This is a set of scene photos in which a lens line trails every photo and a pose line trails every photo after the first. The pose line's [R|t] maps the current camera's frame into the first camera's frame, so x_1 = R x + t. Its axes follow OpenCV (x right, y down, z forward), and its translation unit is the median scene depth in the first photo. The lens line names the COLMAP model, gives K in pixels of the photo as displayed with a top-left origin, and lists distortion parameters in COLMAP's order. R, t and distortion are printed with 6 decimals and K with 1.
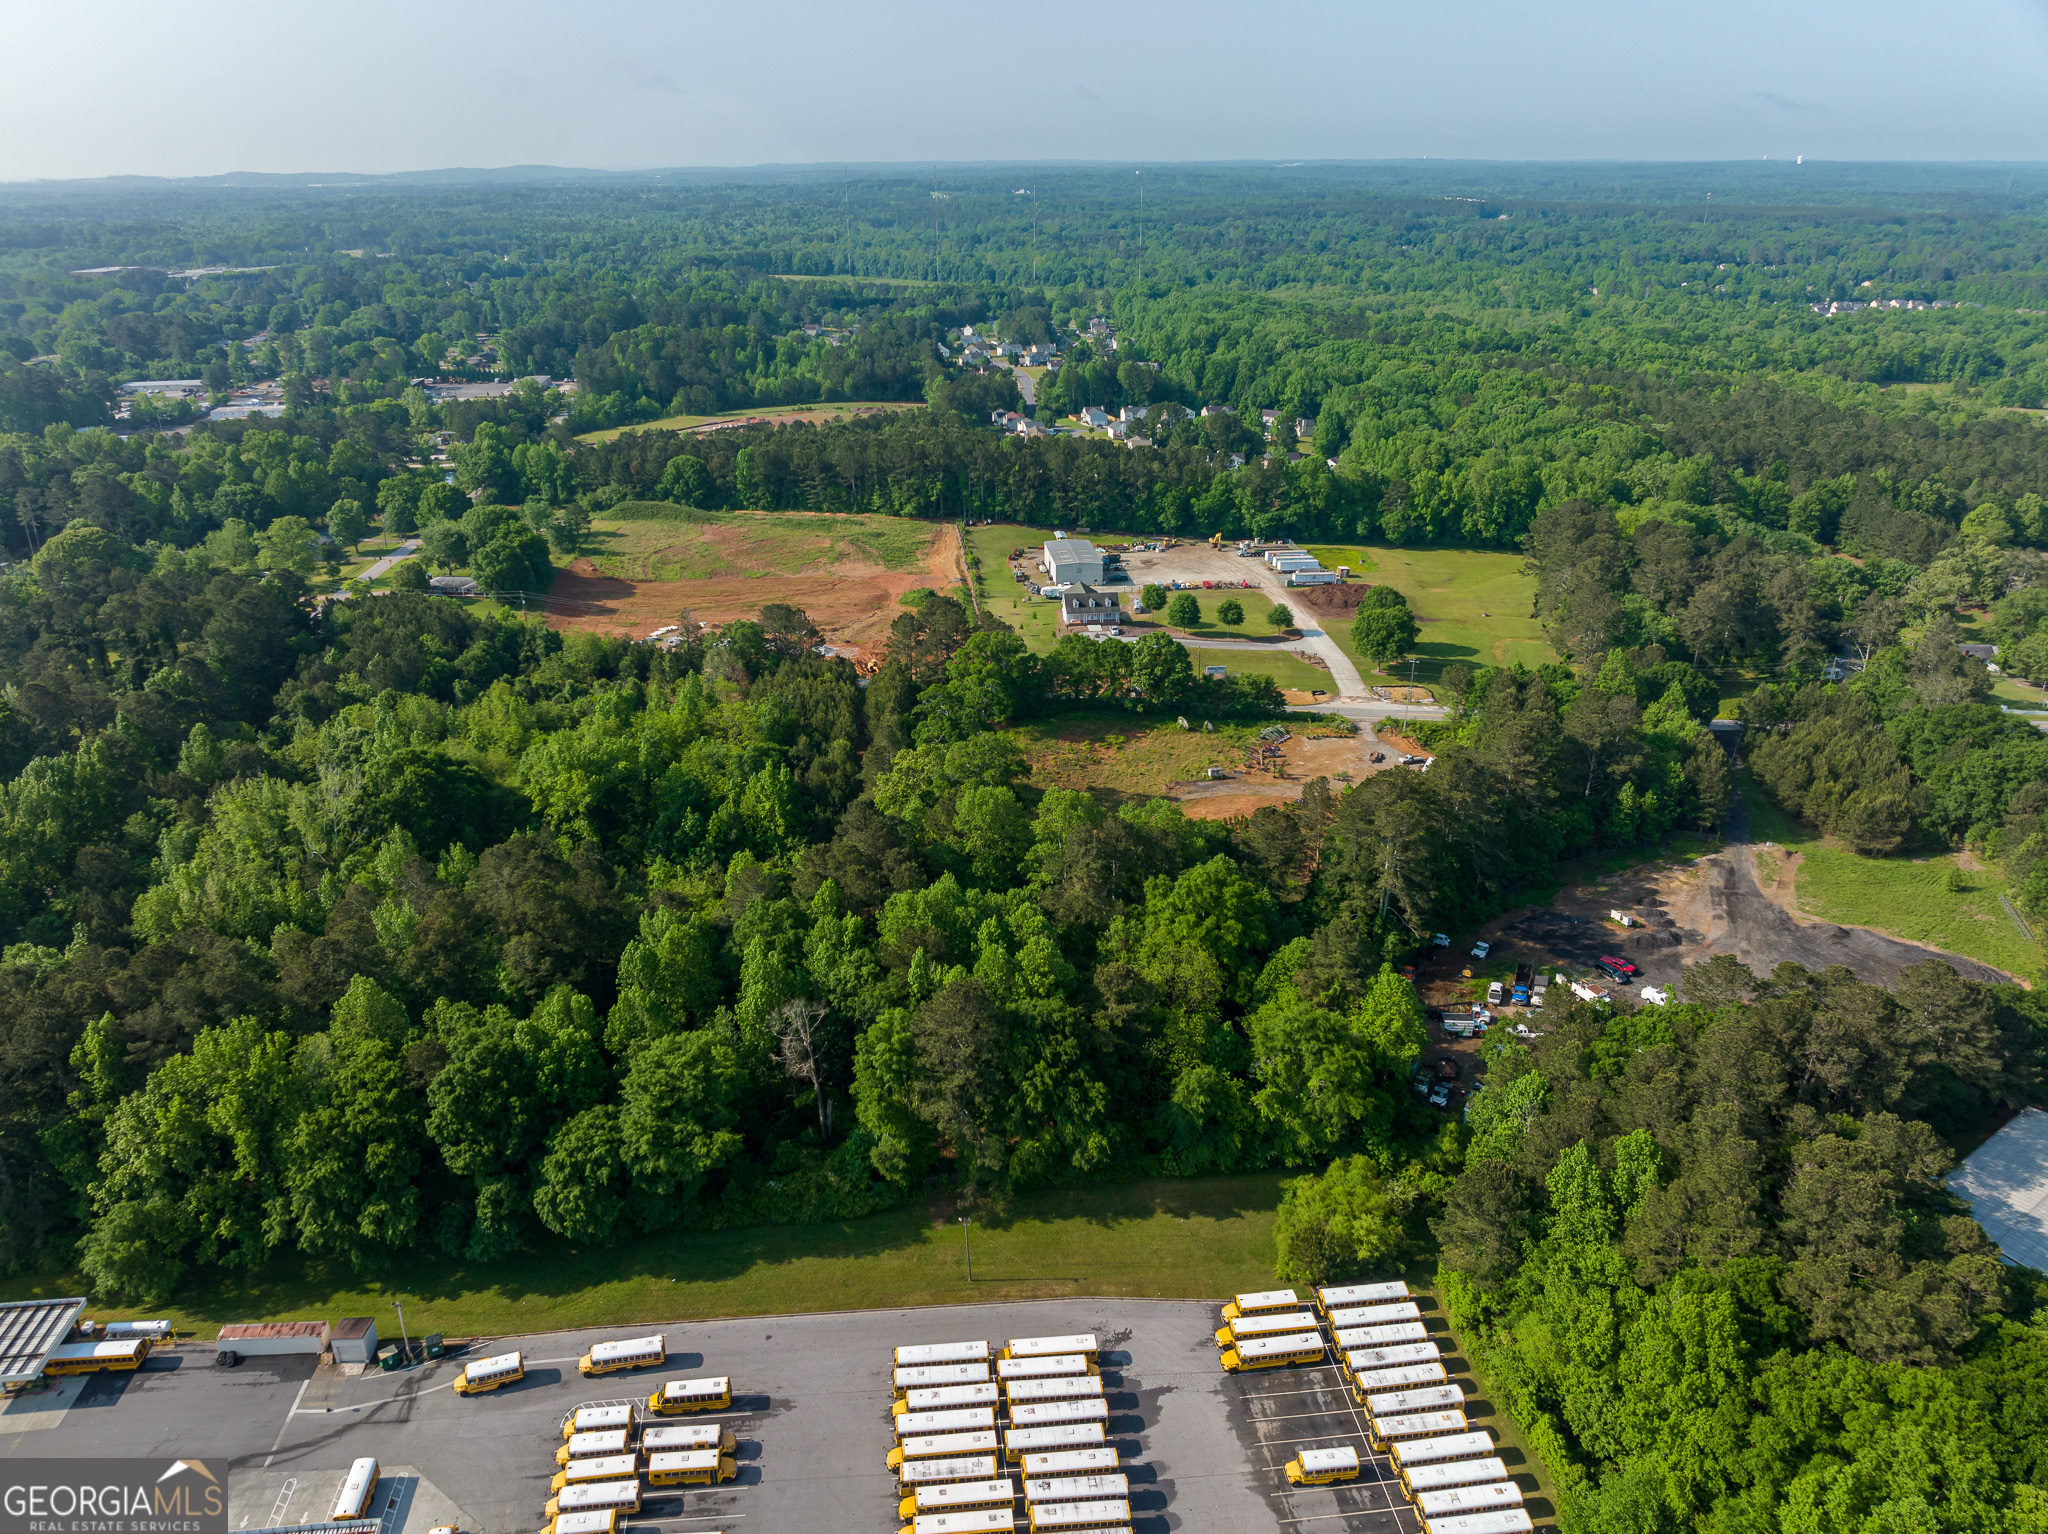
lens RADIAL K [[1493.6, 0, 1024.0], [0, 1493.6, 767.0], [0, 0, 1]] dist [-0.035194, 0.005998]
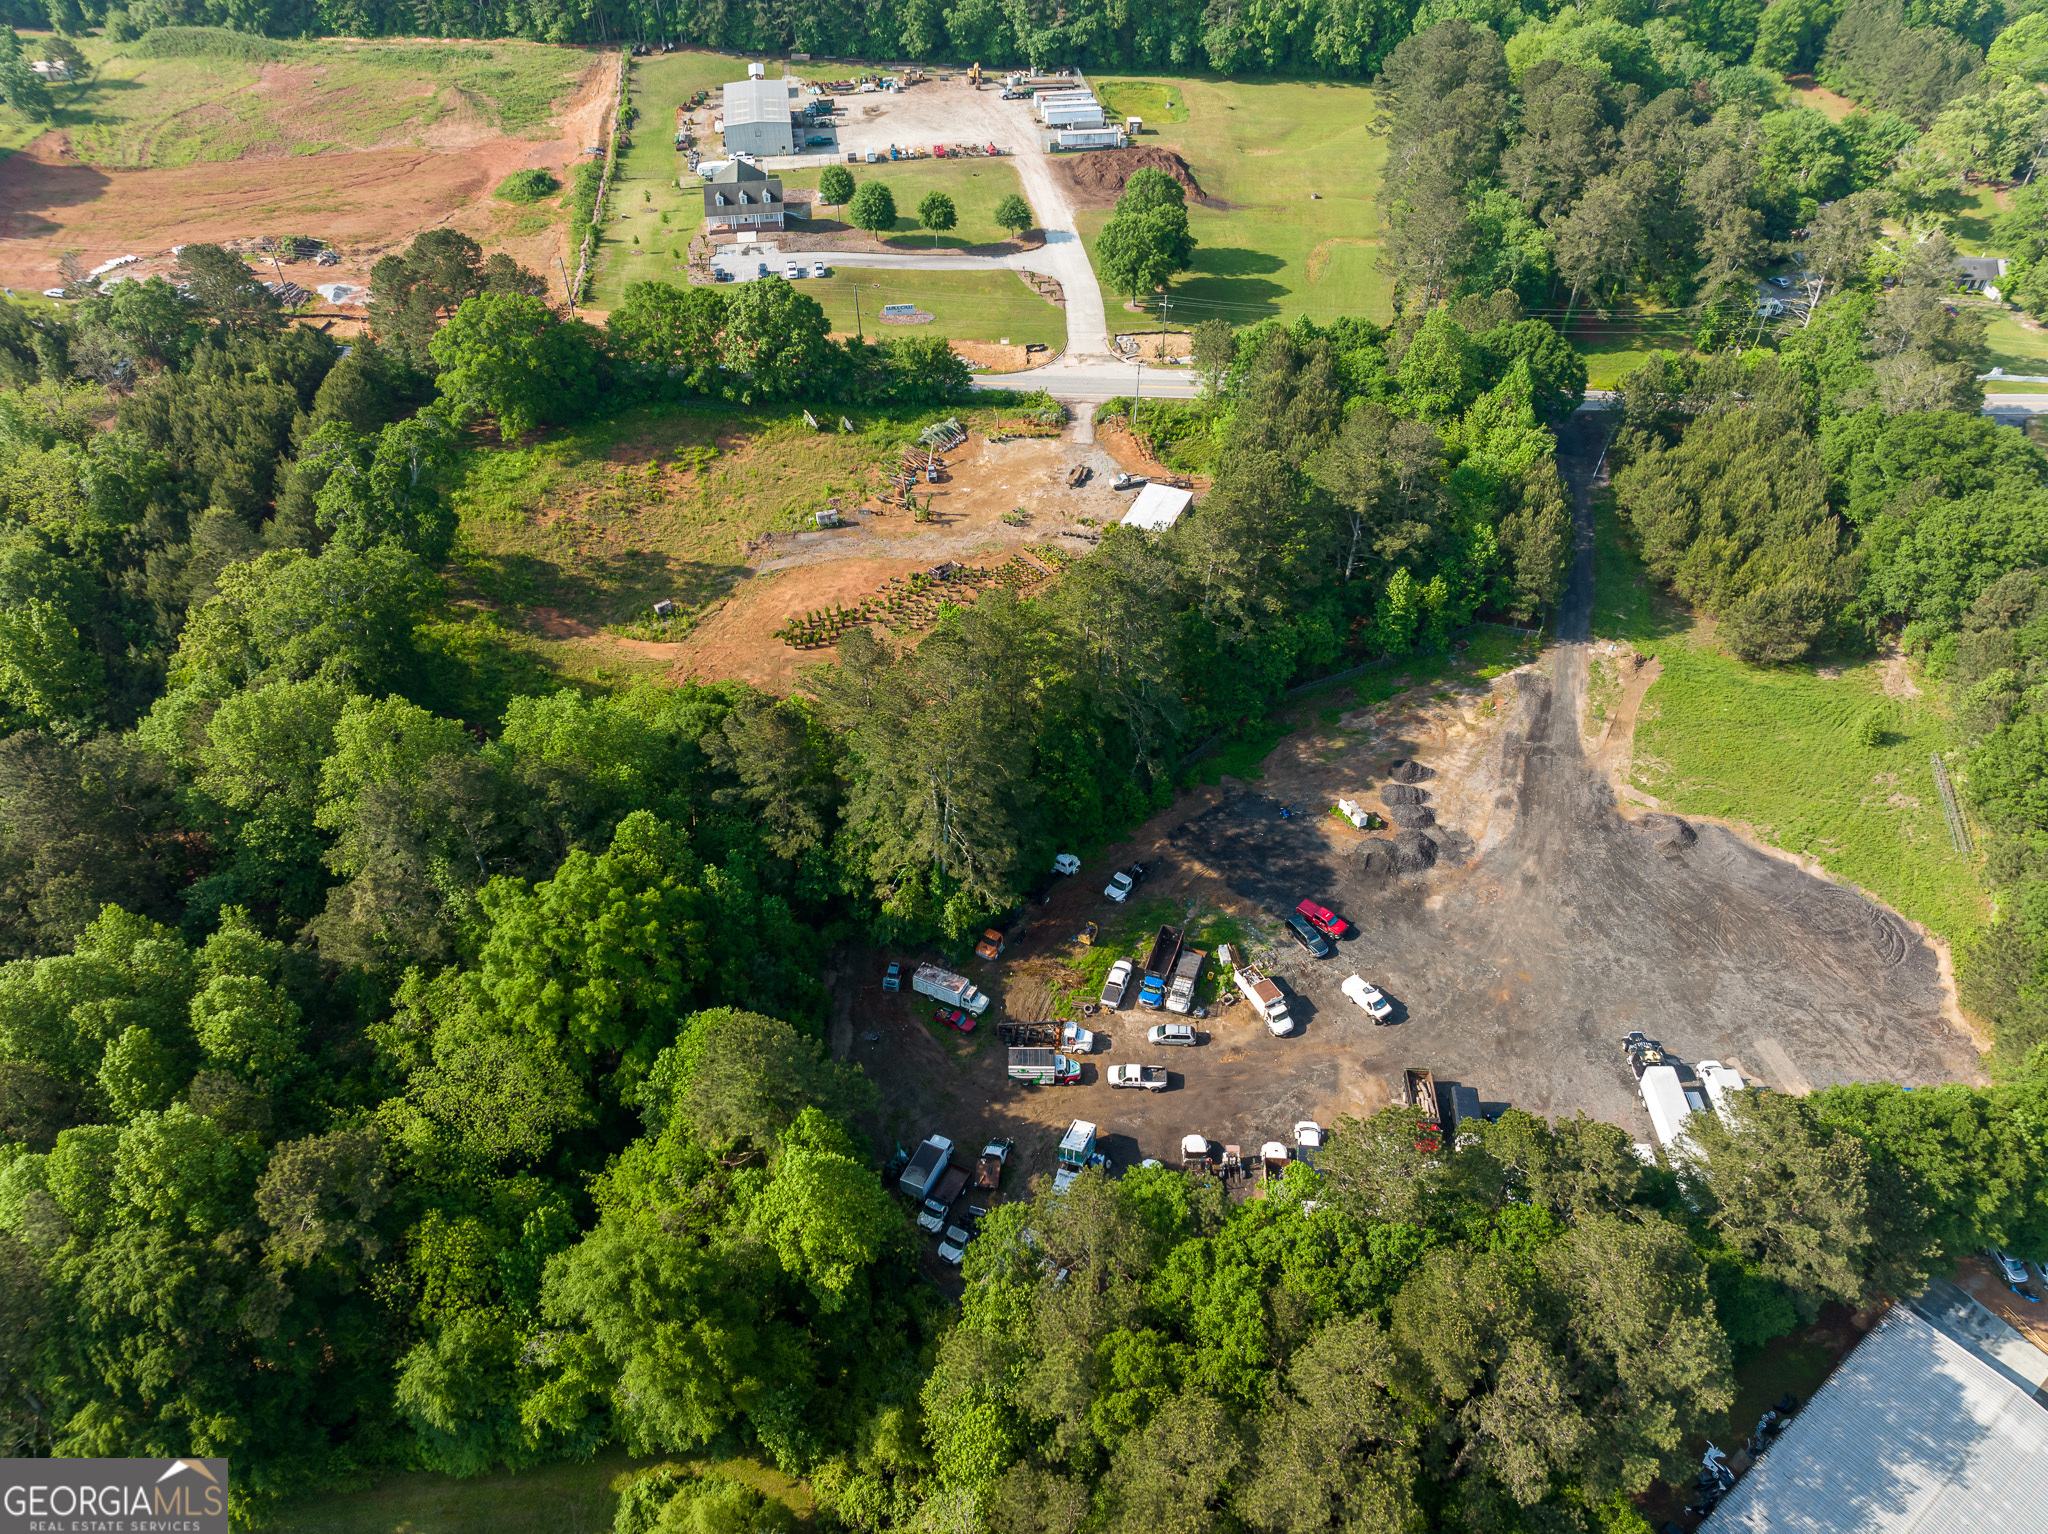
lens RADIAL K [[1493.6, 0, 1024.0], [0, 1493.6, 767.0], [0, 0, 1]] dist [-0.035194, 0.005998]
pose [[0.999396, -0.024834, 0.024315, 0.179185], [0.015422, 0.943822, 0.330093, -0.100183], [-0.031146, -0.329519, 0.943635, 0.290795]]
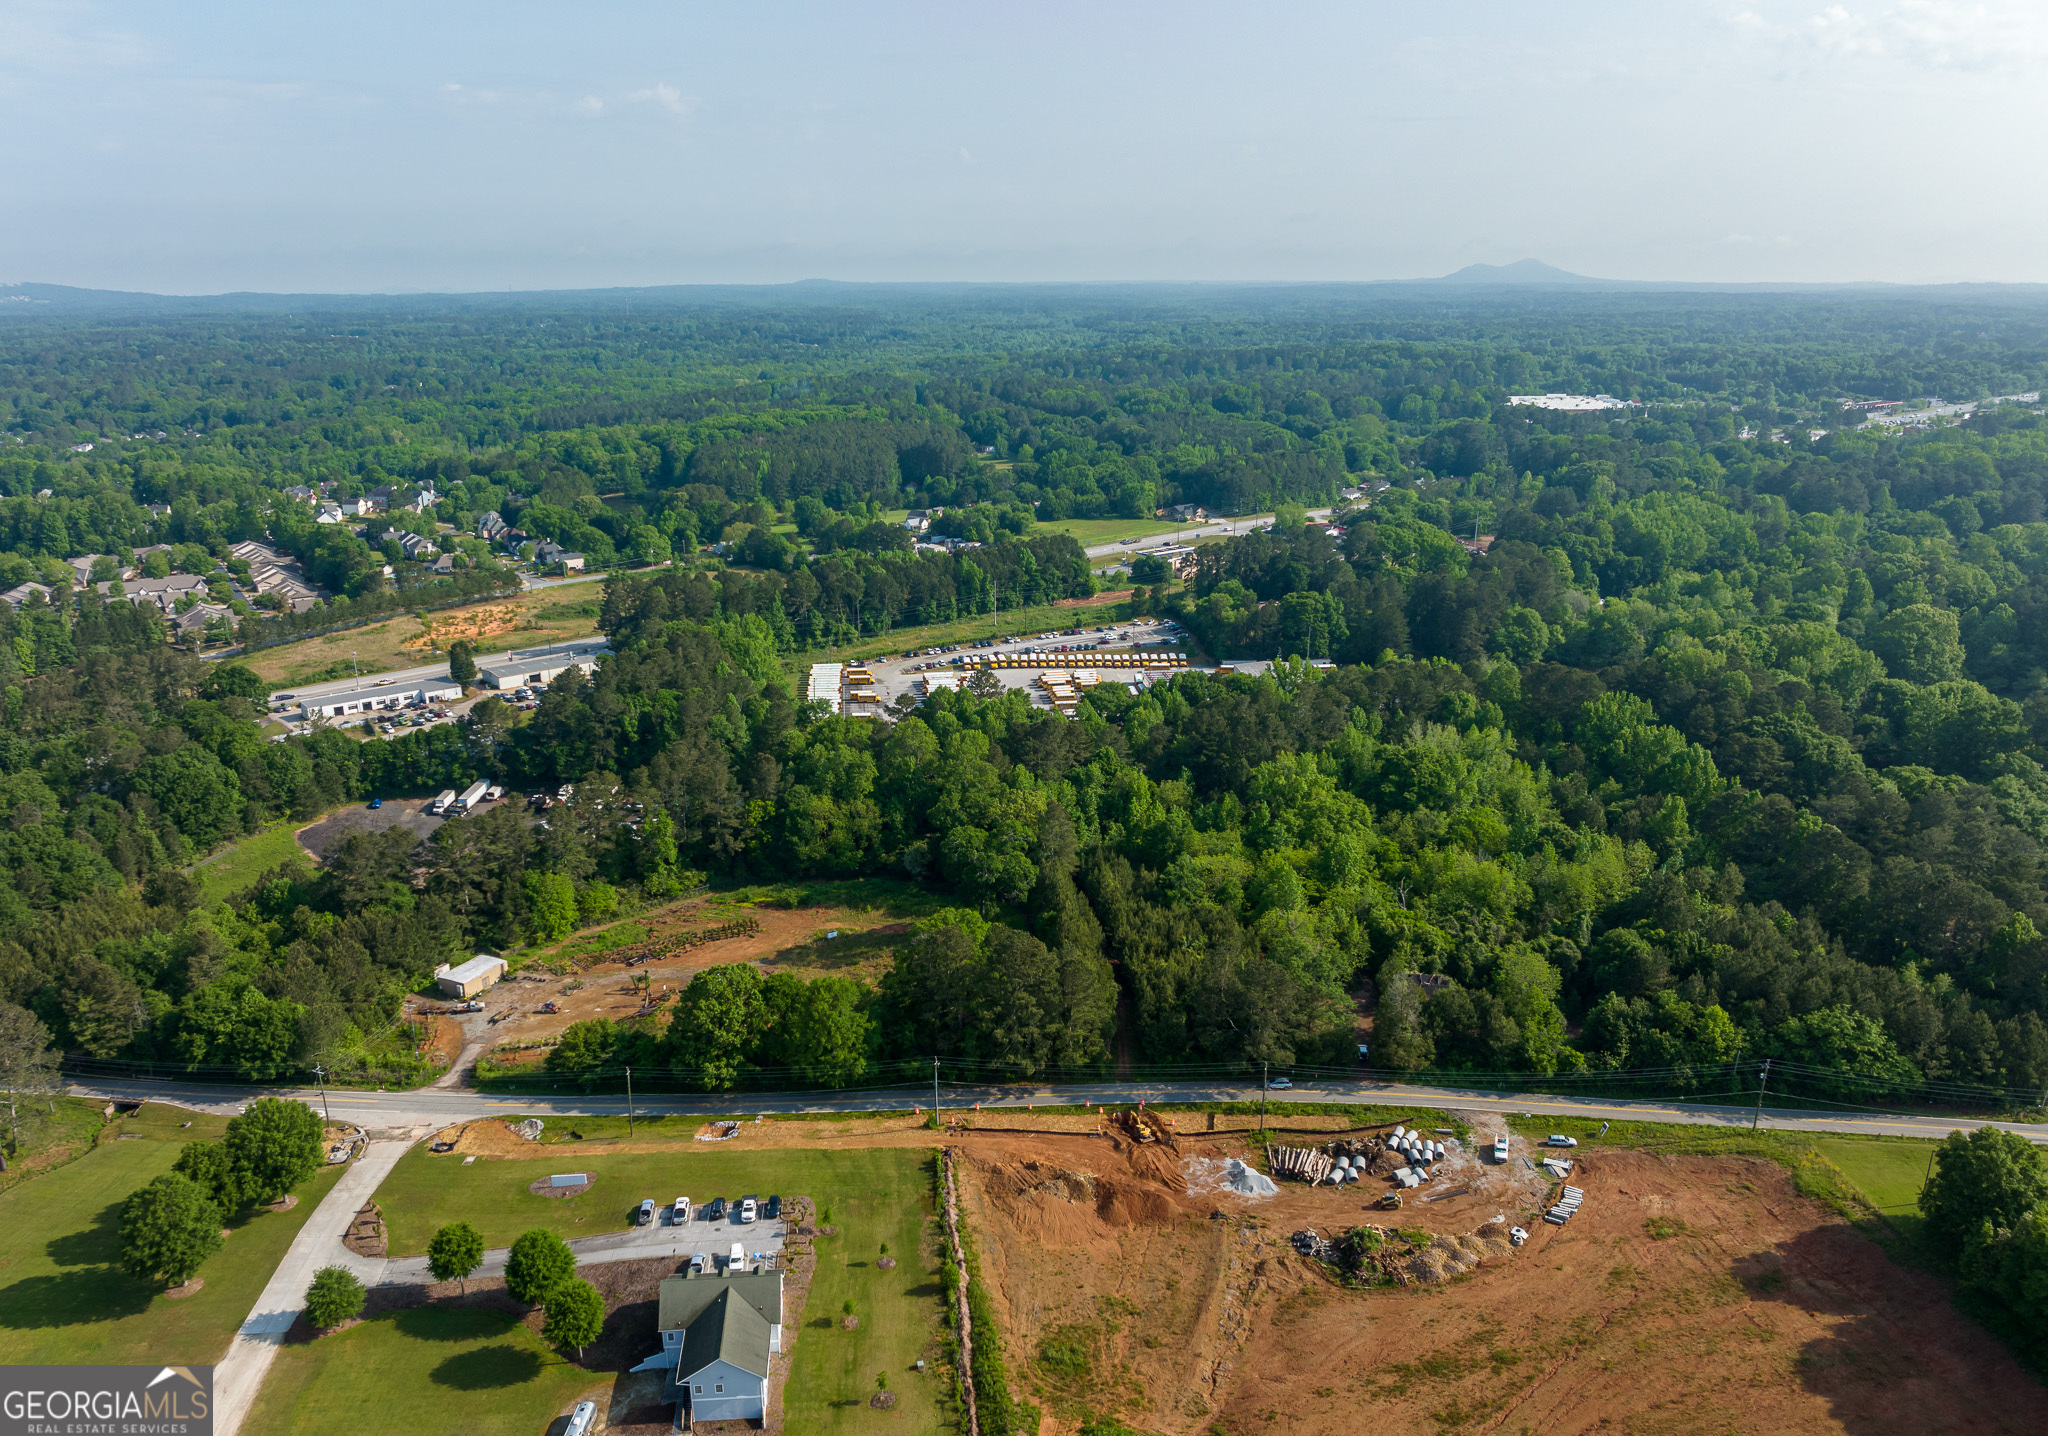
lens RADIAL K [[1563.9, 0, 1022.1], [0, 1563.9, 795.8], [0, 0, 1]] dist [-0.021167, -0.012186]
pose [[-0.999818, 0.009152, 0.016741, -0.071937], [0.018036, 0.739496, 0.672919, -0.649567], [-0.006221, 0.673099, -0.739526, 1.467117]]
